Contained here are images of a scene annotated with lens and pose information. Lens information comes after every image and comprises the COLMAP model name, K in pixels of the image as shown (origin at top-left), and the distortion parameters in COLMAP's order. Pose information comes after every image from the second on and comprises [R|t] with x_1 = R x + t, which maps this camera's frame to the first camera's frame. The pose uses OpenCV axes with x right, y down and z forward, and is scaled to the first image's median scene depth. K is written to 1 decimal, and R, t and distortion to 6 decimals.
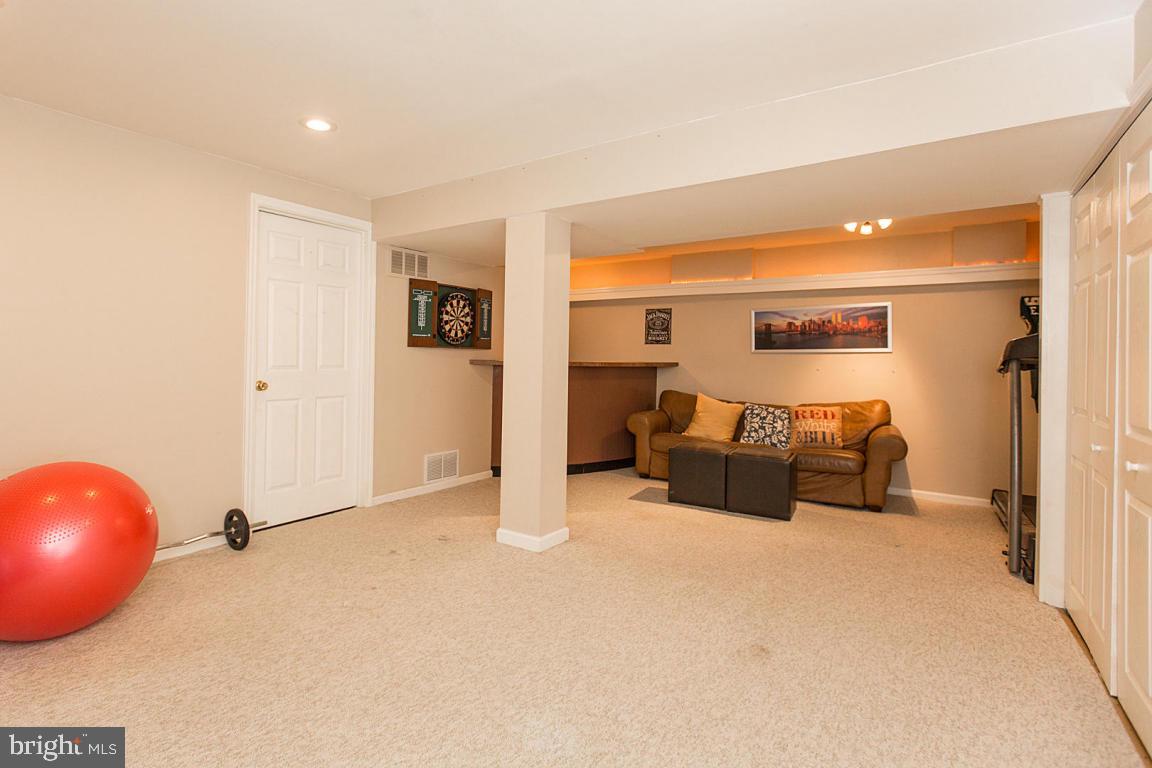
lens RADIAL K [[526.7, 0, 540.1], [0, 526.7, 356.3], [0, 0, 1]] dist [0.001296, -0.000257]
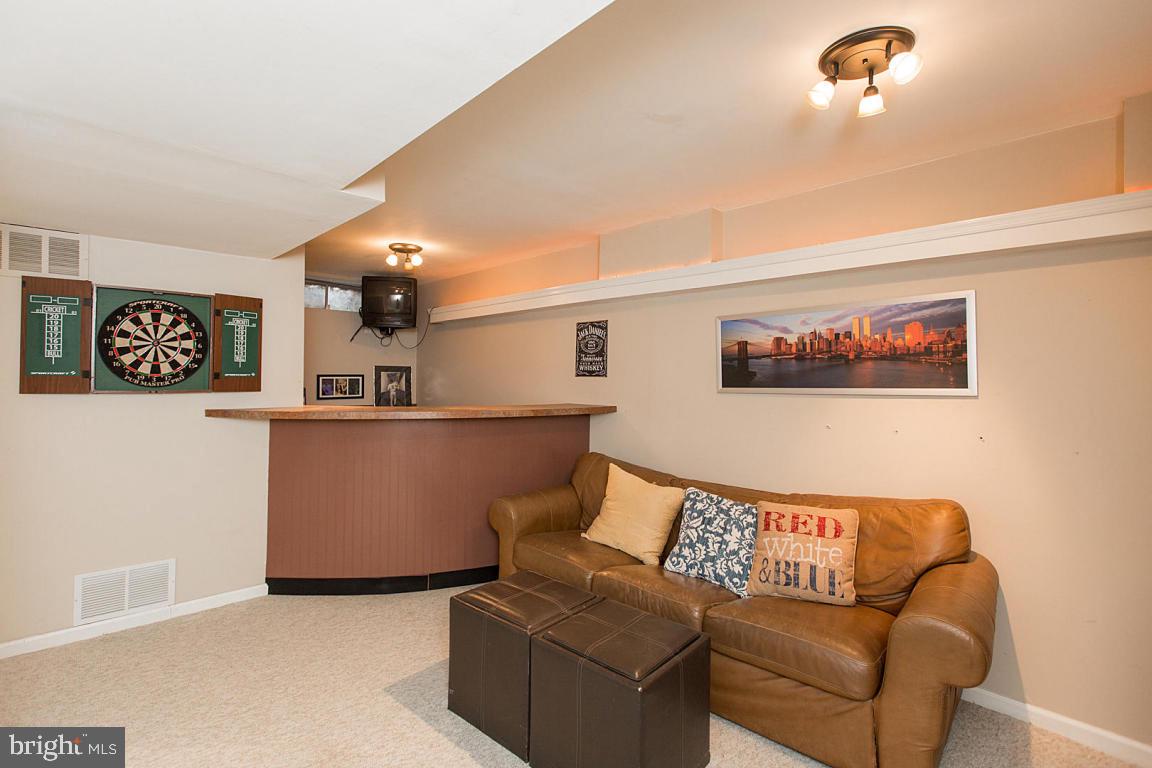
lens RADIAL K [[526.7, 0, 557.0], [0, 526.7, 371.4], [0, 0, 1]] dist [0.001296, -0.000257]
pose [[0.982509, -0.010303, -0.185929, 0.380529], [0.007403, 0.999840, -0.016288, -0.024659], [0.186067, 0.014627, 0.982428, 0.461108]]
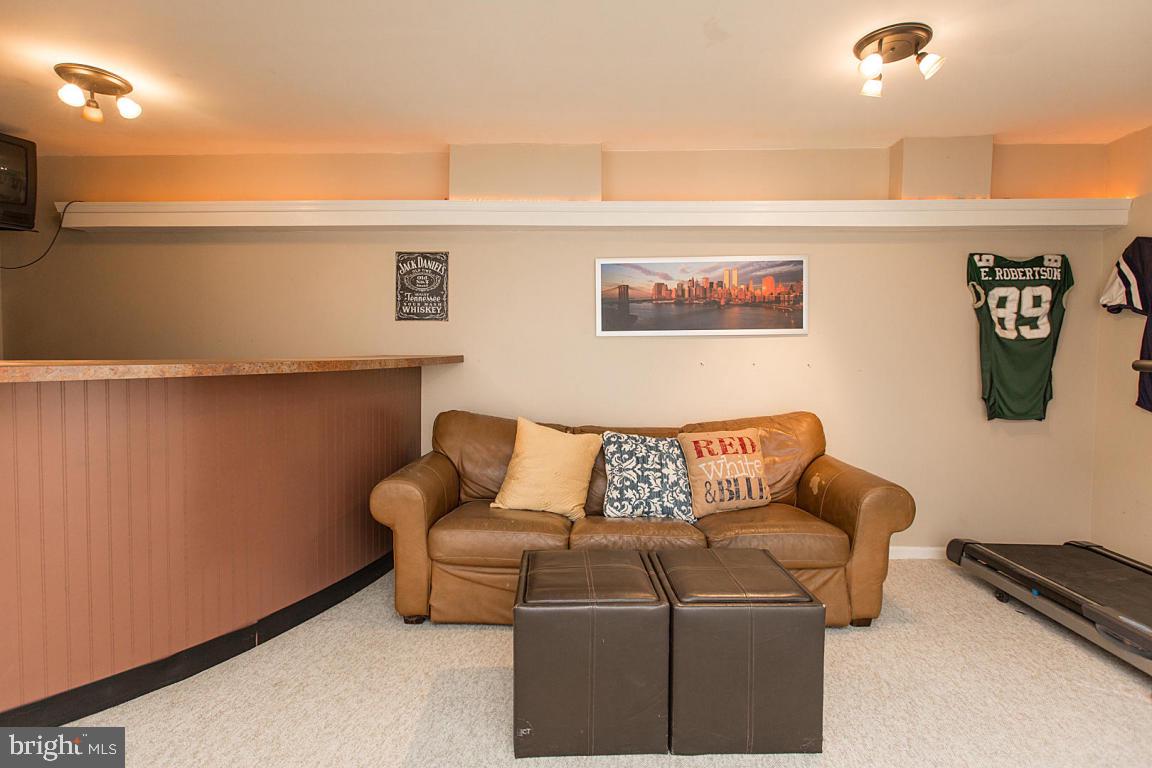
lens RADIAL K [[526.7, 0, 582.1], [0, 526.7, 371.6], [0, 0, 1]] dist [0.001296, -0.000257]
pose [[0.837042, -0.040740, 0.545620, 0.088458], [0.009228, 0.998133, 0.060372, -0.003754], [-0.547061, -0.045499, 0.835855, 0.603023]]
